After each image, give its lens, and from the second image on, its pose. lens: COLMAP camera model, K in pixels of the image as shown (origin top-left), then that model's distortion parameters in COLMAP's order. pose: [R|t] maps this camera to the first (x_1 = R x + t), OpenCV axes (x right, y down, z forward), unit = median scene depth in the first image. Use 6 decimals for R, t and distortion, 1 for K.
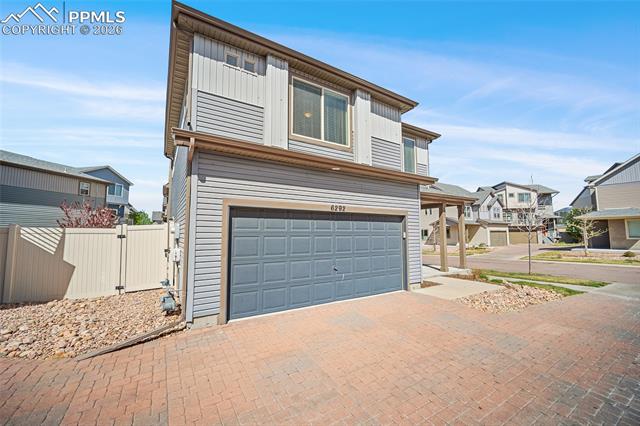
lens RADIAL K [[254.6, 0, 321.5], [0, 254.6, 209.5], [0, 0, 1]] dist [-0.000603, -0.000126]
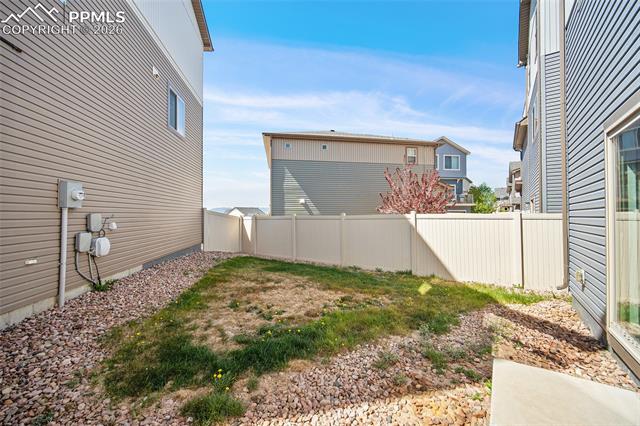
lens RADIAL K [[254.6, 0, 321.5], [0, 254.6, 209.5], [0, 0, 1]] dist [-0.000603, -0.000126]
pose [[0.379157, -0.003779, -0.925325, -0.157975], [0.083327, 0.996068, 0.030076, 0.020894], [0.921573, -0.088508, 0.377981, 0.225310]]
